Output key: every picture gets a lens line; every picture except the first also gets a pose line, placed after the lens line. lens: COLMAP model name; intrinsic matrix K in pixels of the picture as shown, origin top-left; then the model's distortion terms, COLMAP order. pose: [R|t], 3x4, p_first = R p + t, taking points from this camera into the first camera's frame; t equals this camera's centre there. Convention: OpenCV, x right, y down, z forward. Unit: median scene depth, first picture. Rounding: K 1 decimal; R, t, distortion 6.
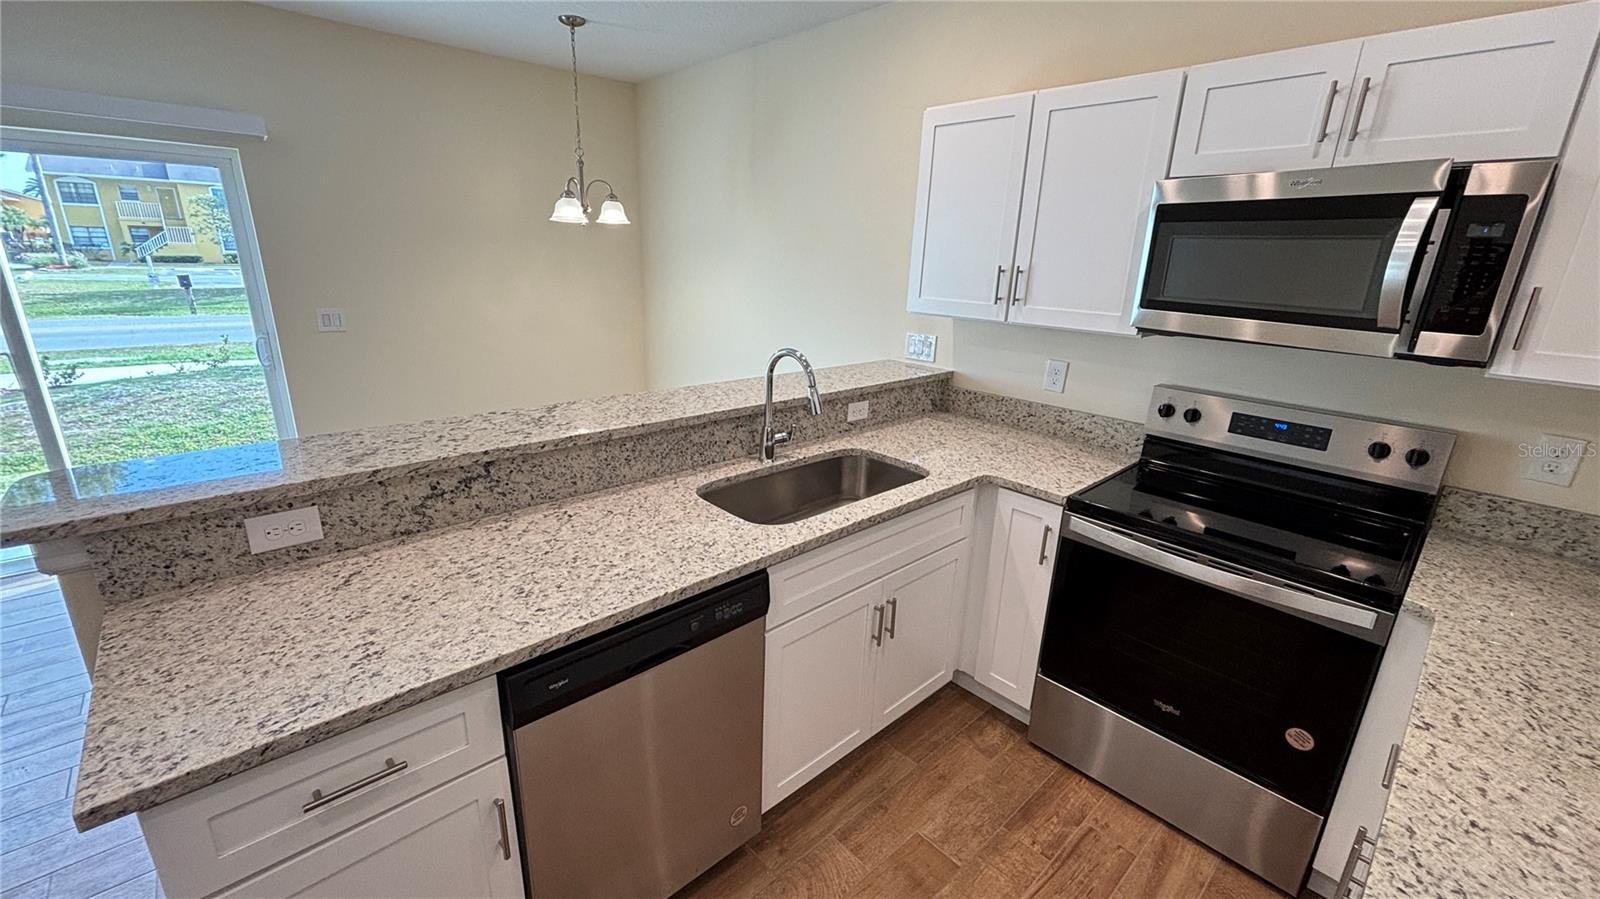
lens RADIAL K [[646.8, 0, 791.5], [0, 646.8, 442.6], [0, 0, 1]] dist [-0.001308, -0.003270]
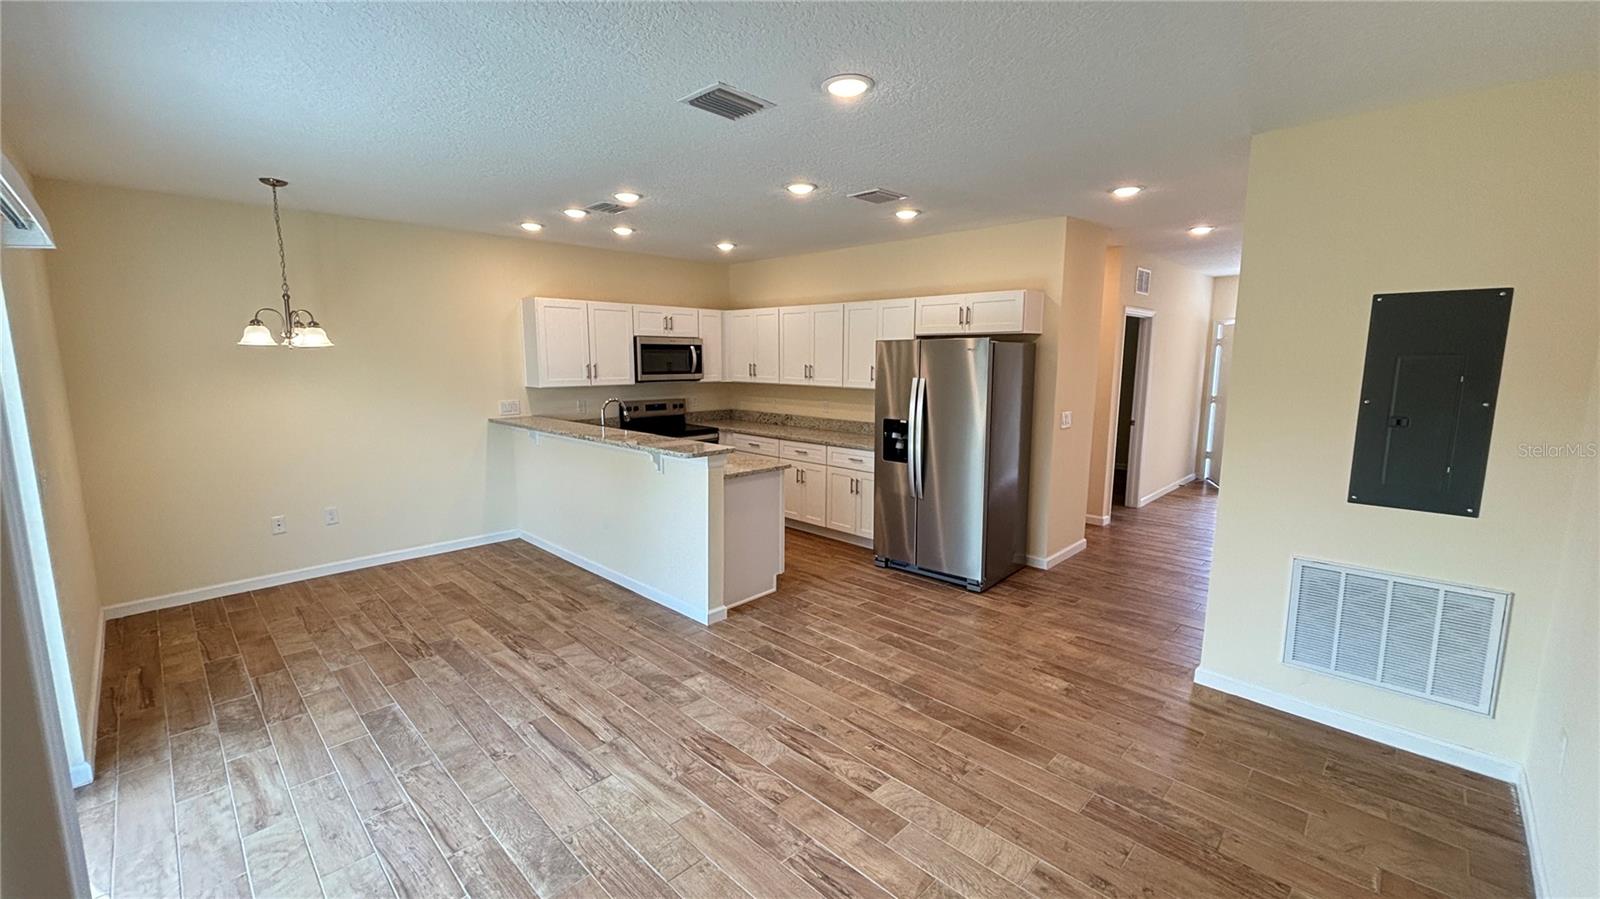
lens RADIAL K [[646.8, 0, 803.4], [0, 646.8, 440.3], [0, 0, 1]] dist [-0.001308, -0.003270]
pose [[-0.066327, -0.163201, 0.984361, -2.871669], [0.277921, 0.944471, 0.175314, -0.254454], [-0.958311, 0.285203, -0.017287, 0.401077]]
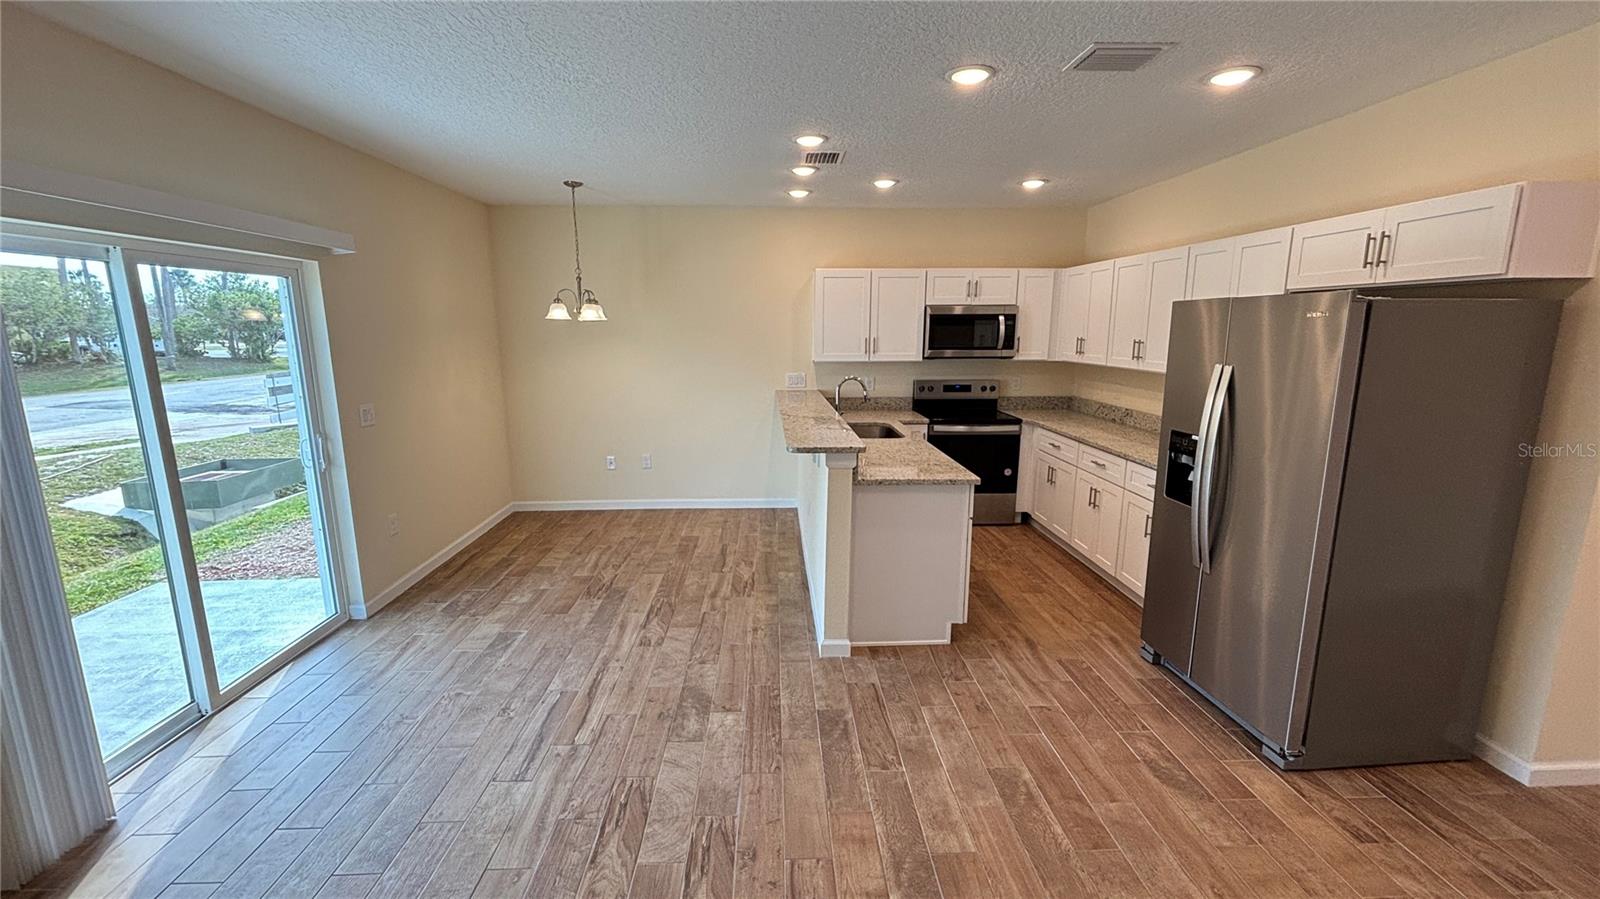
lens RADIAL K [[646.8, 0, 788.1], [0, 646.8, 449.4], [0, 0, 1]] dist [-0.001308, -0.003270]
pose [[0.643208, -0.174952, 0.745436, -2.113325], [0.236588, 0.971318, 0.023823, -0.001599], [-0.728223, 0.161039, 0.666151, -0.366723]]
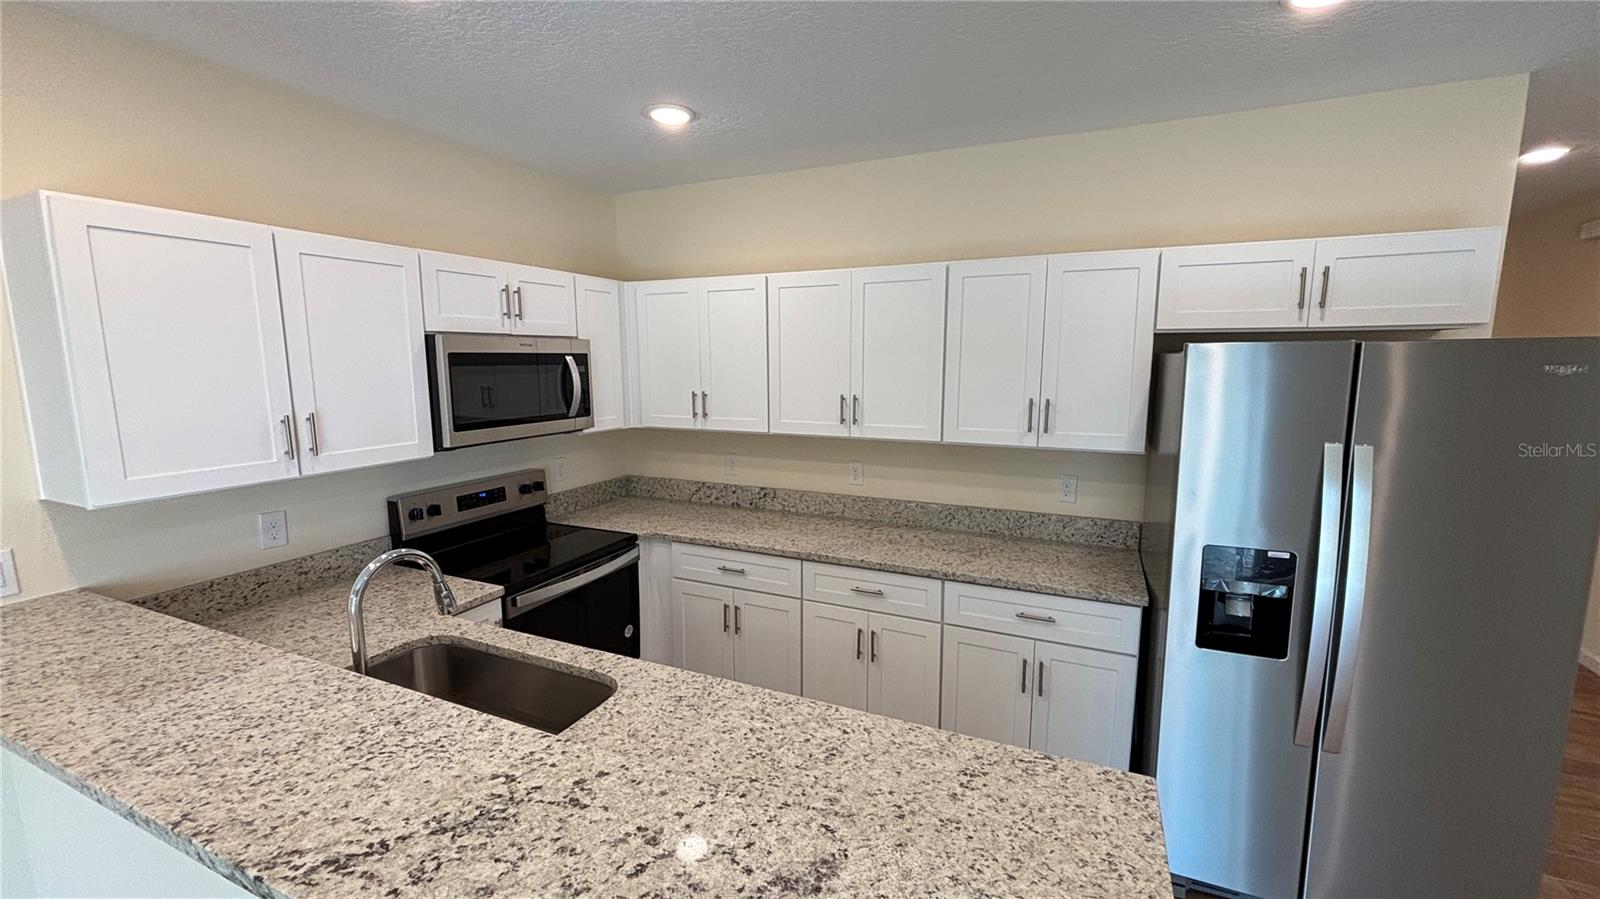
lens RADIAL K [[646.8, 0, 801.0], [0, 646.8, 440.3], [0, 0, 1]] dist [-0.001308, -0.003270]
pose [[-0.397498, -0.146894, 0.905769, -0.902601], [0.251518, 0.931856, 0.261503, -0.370898], [-0.882459, 0.331764, -0.333464, 0.877027]]
